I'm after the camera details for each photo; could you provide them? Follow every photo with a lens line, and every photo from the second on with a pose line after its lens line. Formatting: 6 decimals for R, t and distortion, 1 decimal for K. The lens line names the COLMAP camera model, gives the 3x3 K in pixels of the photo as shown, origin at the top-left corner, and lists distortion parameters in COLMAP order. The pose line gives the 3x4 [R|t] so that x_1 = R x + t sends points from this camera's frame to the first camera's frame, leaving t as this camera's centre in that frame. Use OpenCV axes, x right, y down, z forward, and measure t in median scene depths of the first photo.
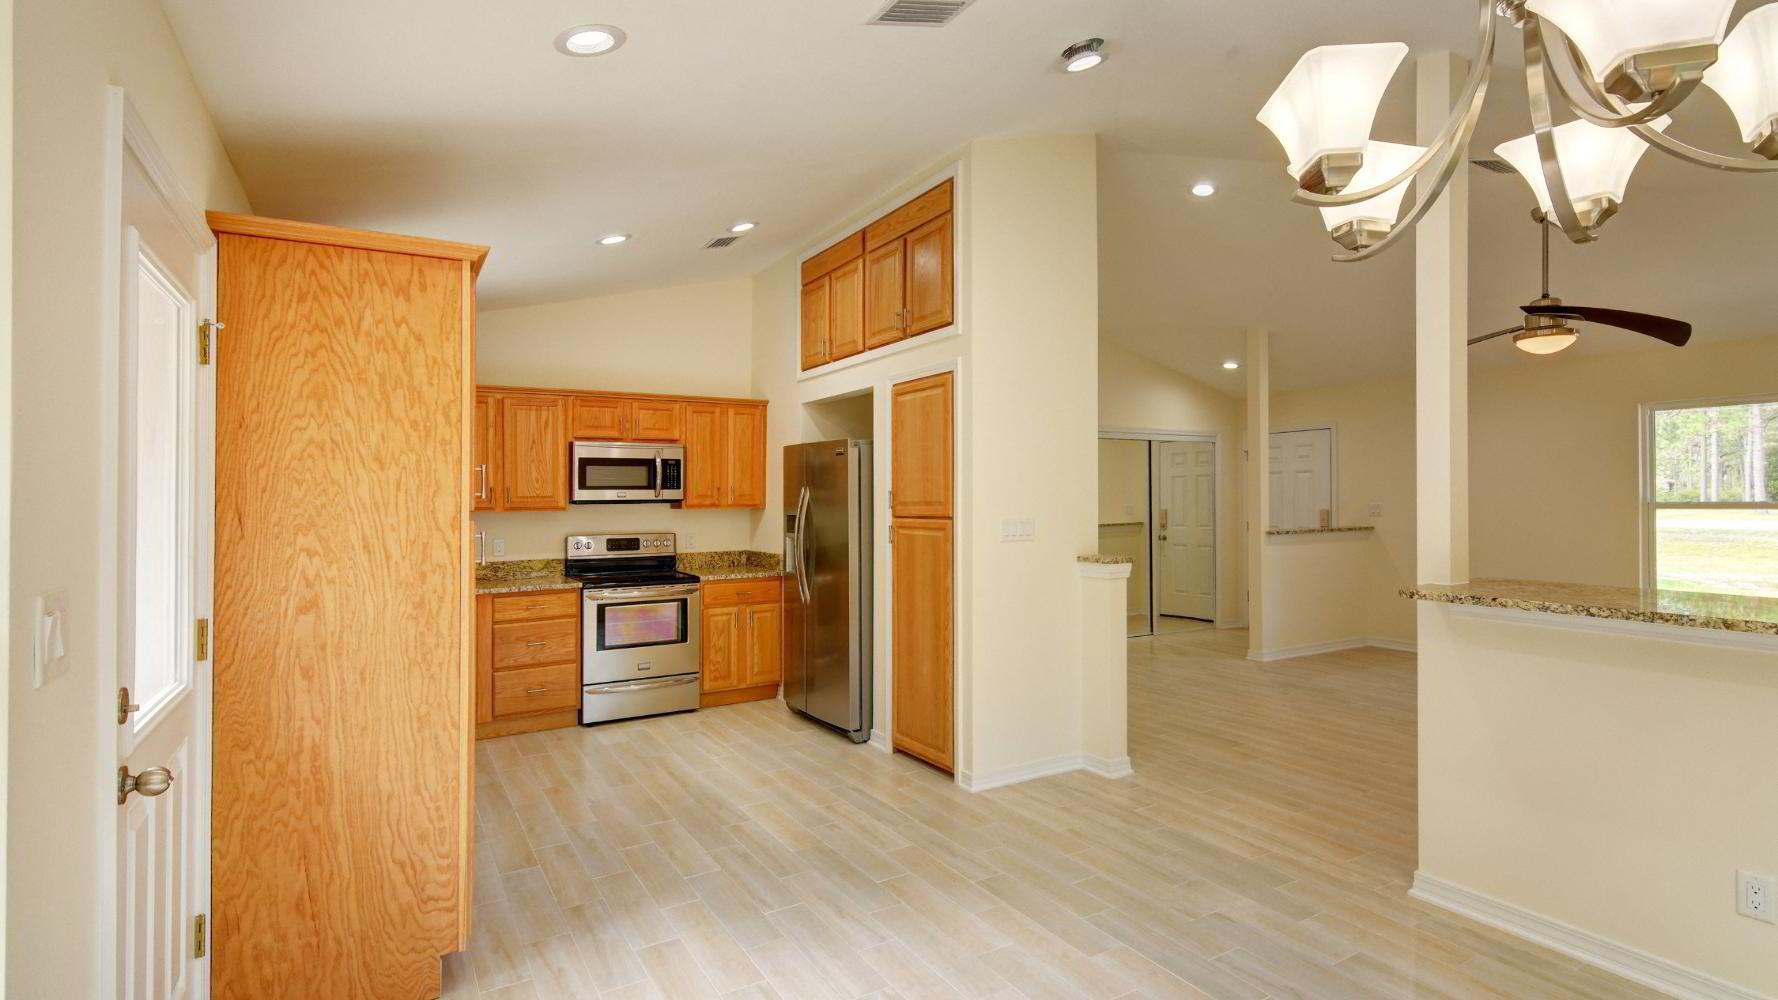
lens RADIAL K [[849.5, 0, 890.7], [0, 849.5, 493.4], [0, 0, 1]] dist [0.001524, -0.000427]
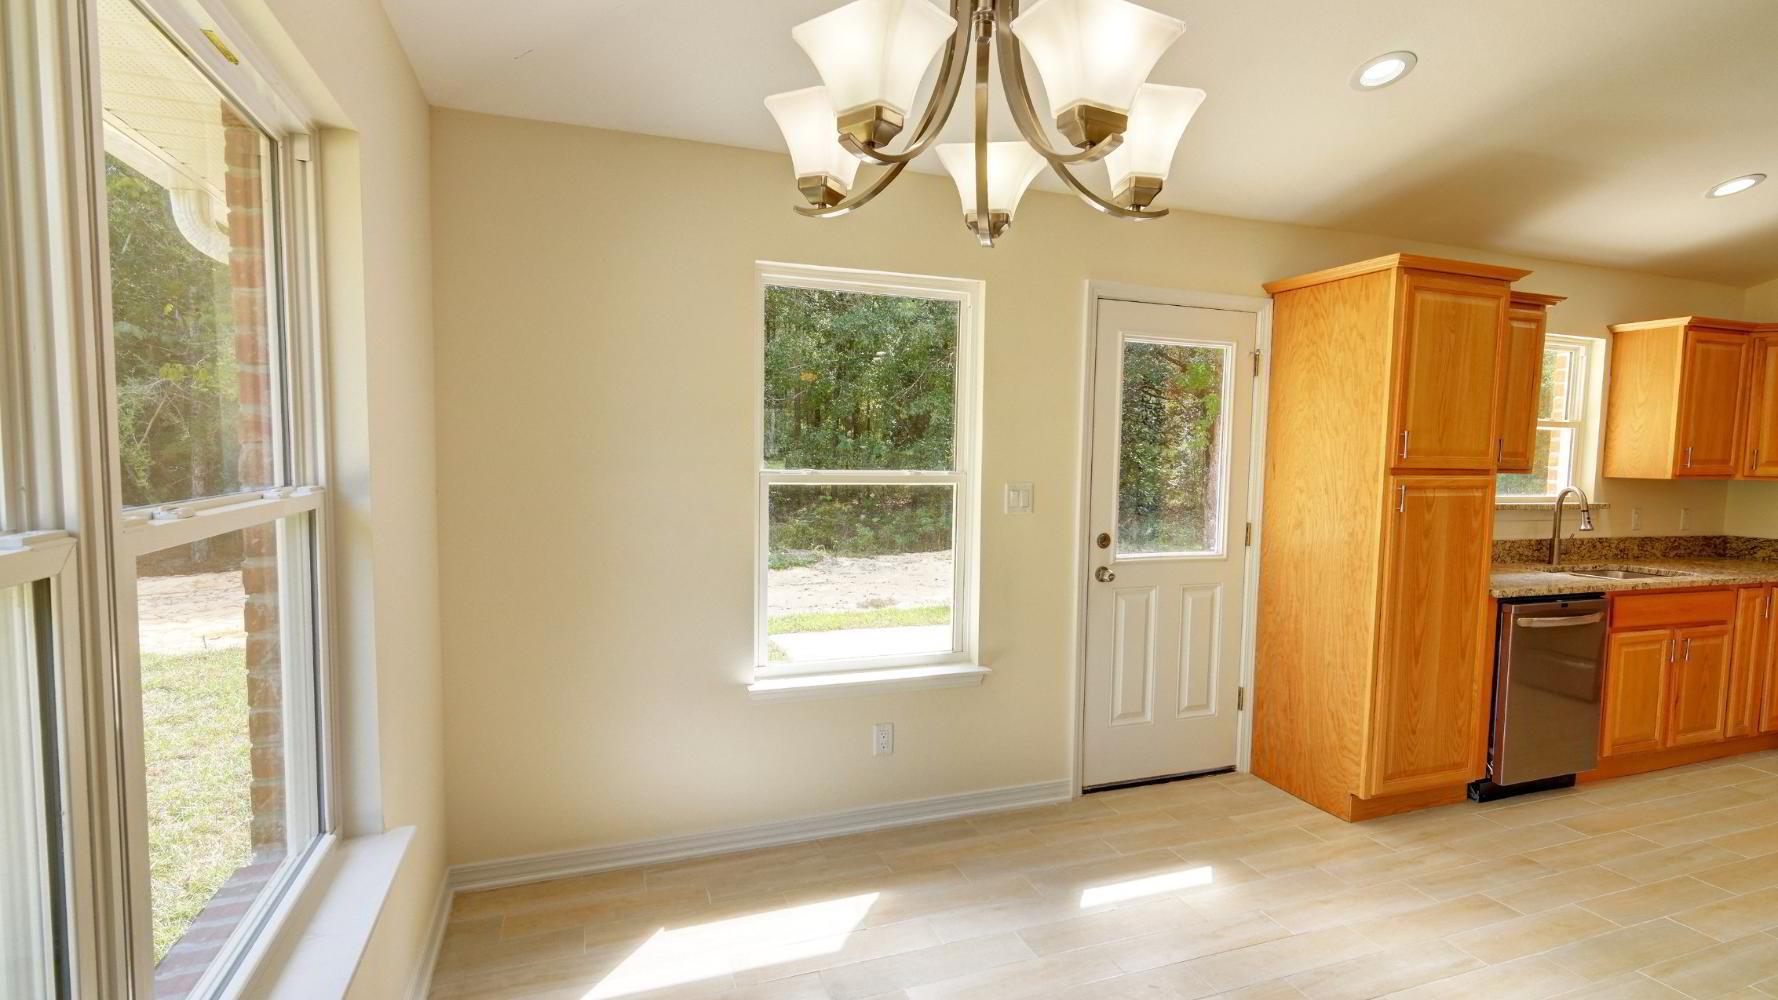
lens RADIAL K [[849.5, 0, 890.7], [0, 849.5, 493.4], [0, 0, 1]] dist [0.001524, -0.000427]
pose [[-0.174488, 0.062669, -0.982663, 0.526938], [-0.010326, 0.997801, 0.065468, -0.009647], [0.984605, 0.021571, -0.173457, 0.291578]]
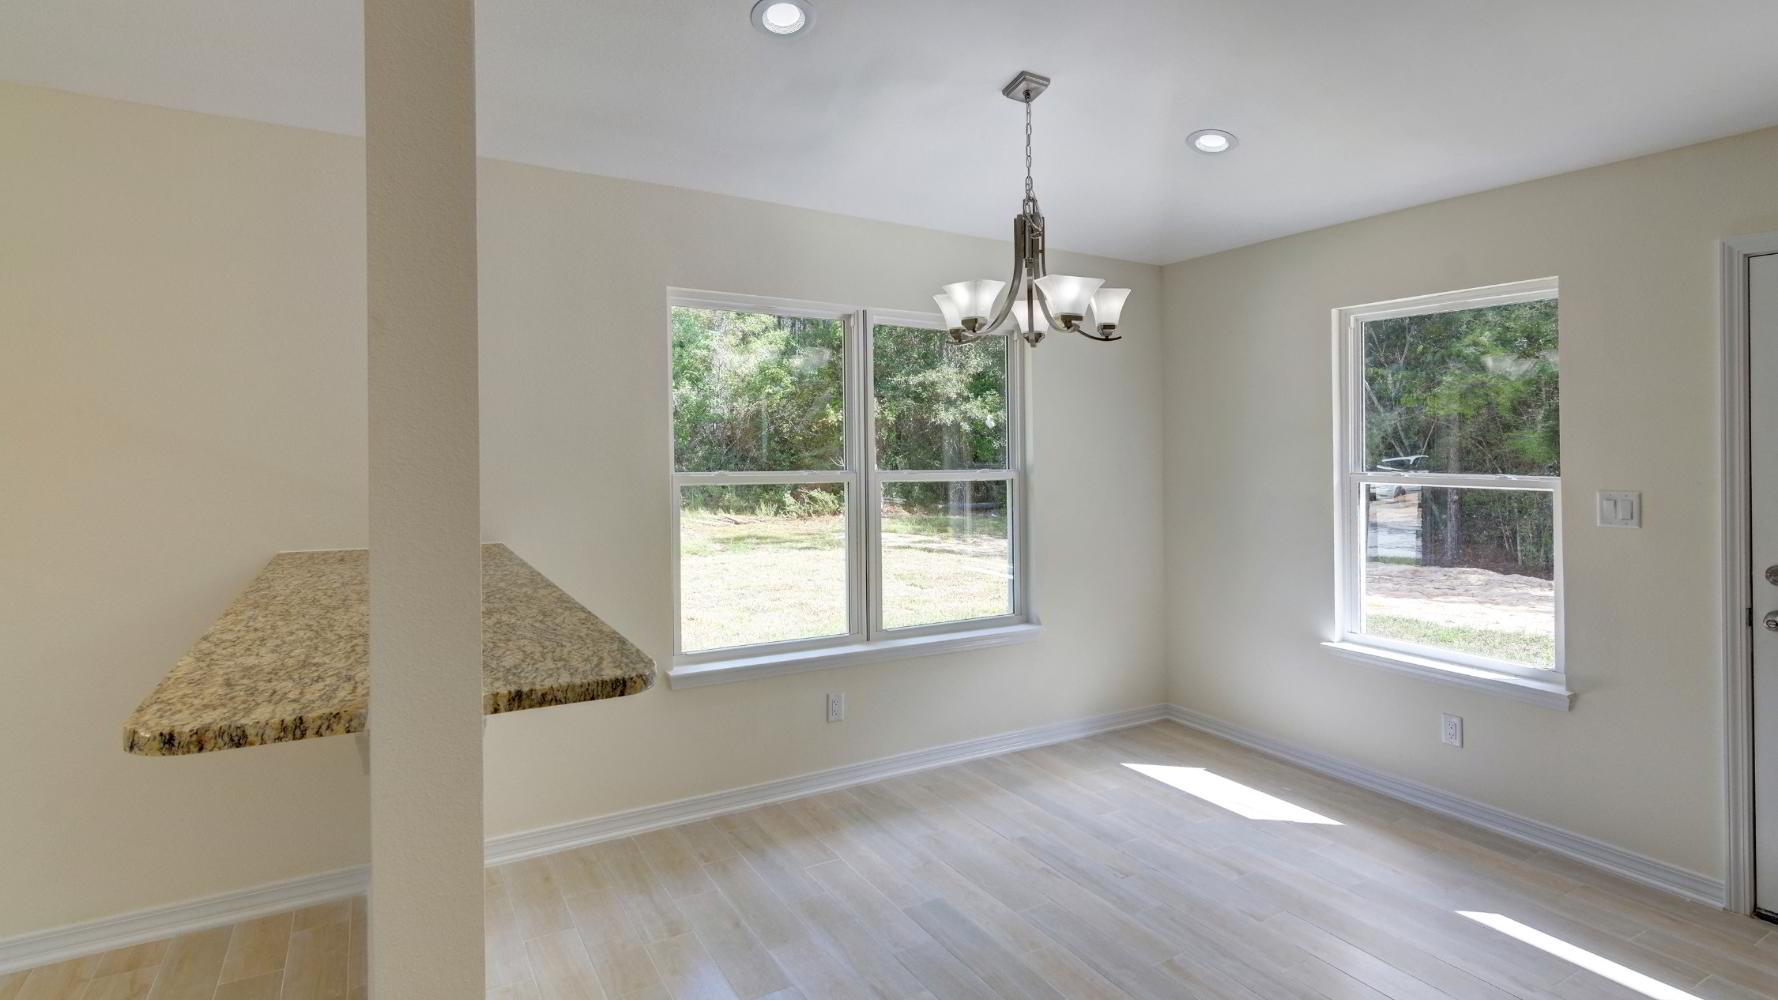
lens RADIAL K [[883.2, 0, 889.5], [0, 883.2, 443.3], [0, 0, 1]] dist [0.004256, 0.000747]
pose [[-0.999946, 0.006441, 0.008153, 0.314536], [0.006344, 0.999910, -0.011804, -0.003333], [-0.008228, -0.011752, -0.999897, 0.998489]]
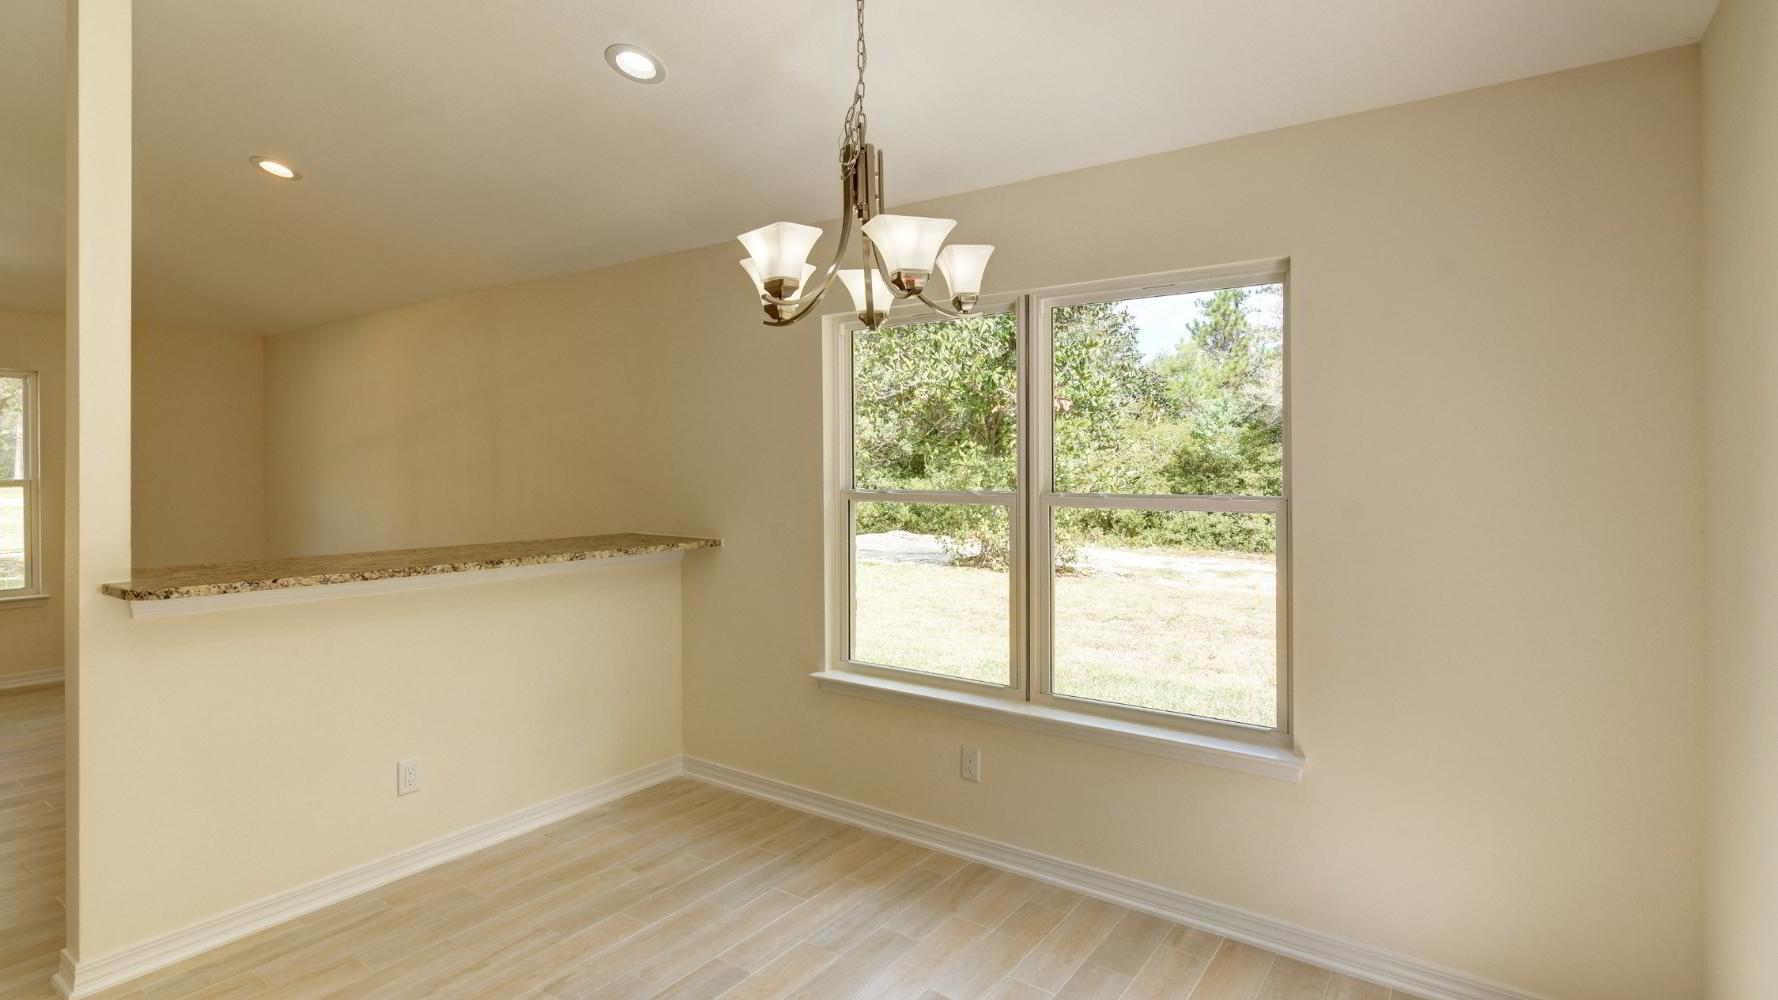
lens RADIAL K [[853.2, 0, 913.7], [0, 853.2, 472.6], [0, 0, 1]] dist [0.008343, 0.000424]
pose [[-0.427976, 0.002307, 0.903787, -0.284785], [-0.007811, 0.999950, -0.006252, 0.001801], [-0.903757, -0.009735, -0.427936, 0.466747]]
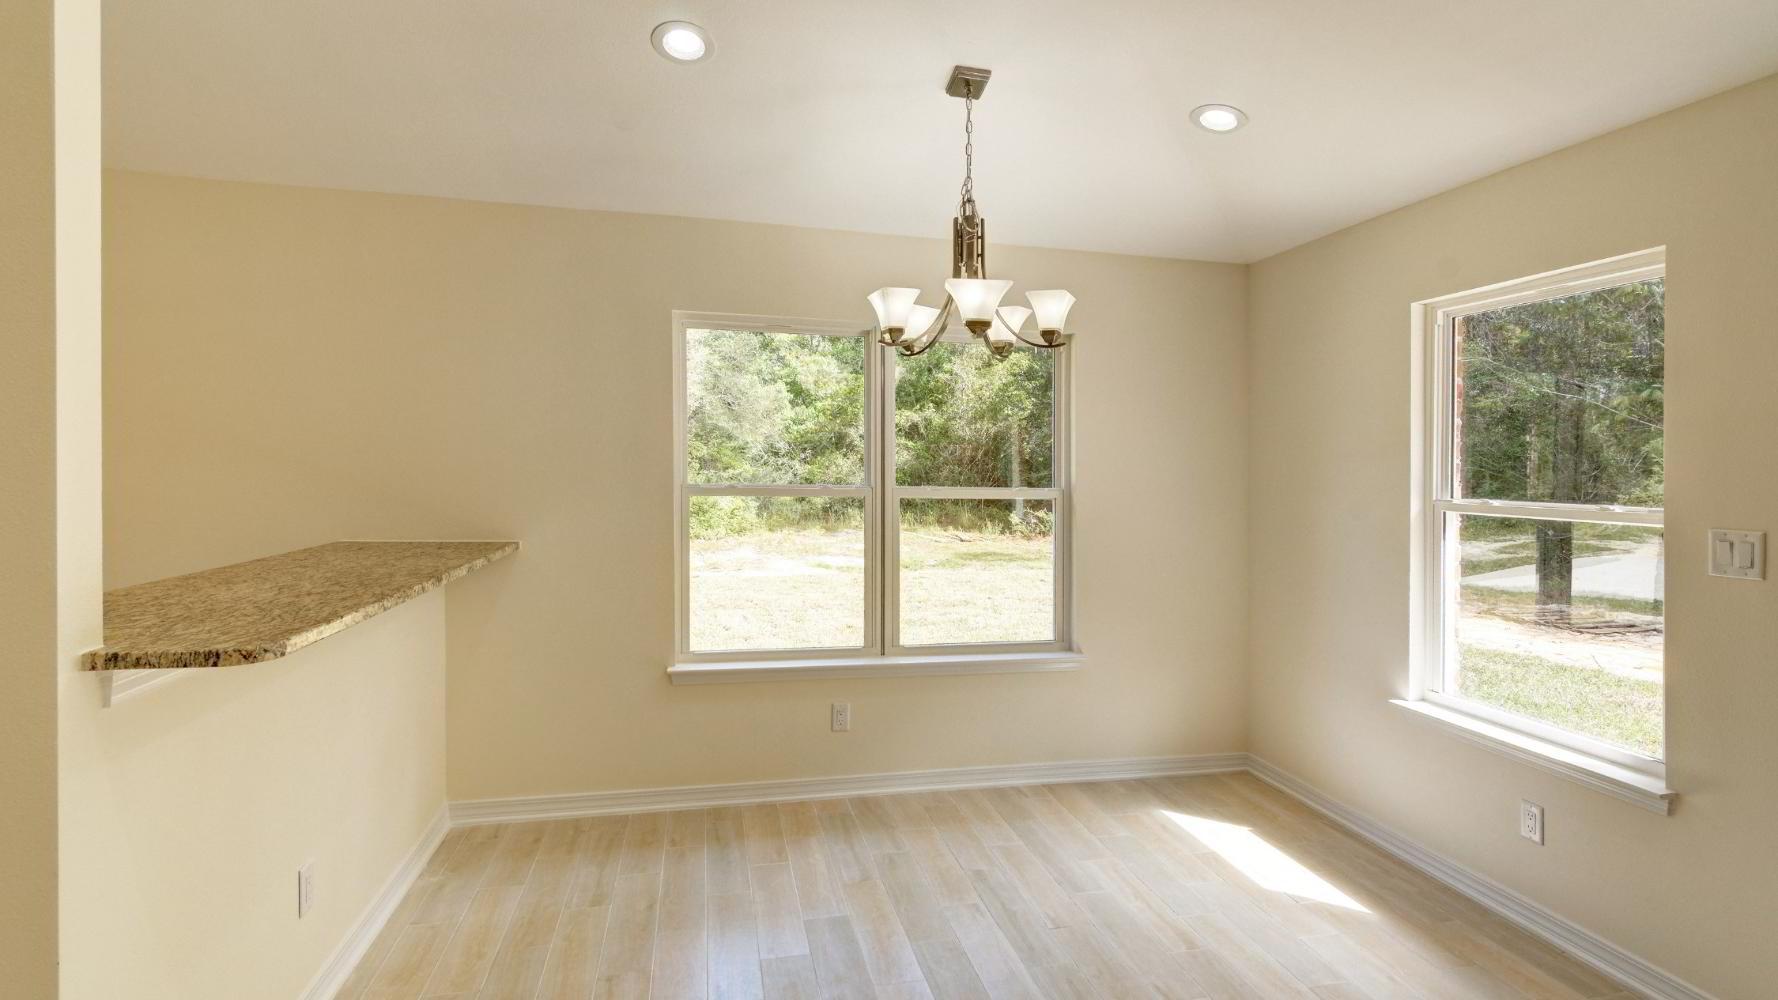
lens RADIAL K [[860.0, 0, 889.3], [0, 860.0, 470.5], [0, 0, 1]] dist [0.001822, -0.000417]
pose [[-0.949347, -0.007114, 0.314148, 0.051906], [-0.009084, 0.999947, -0.004809, 0.002455], [-0.314097, -0.007420, -0.949362, 0.929286]]
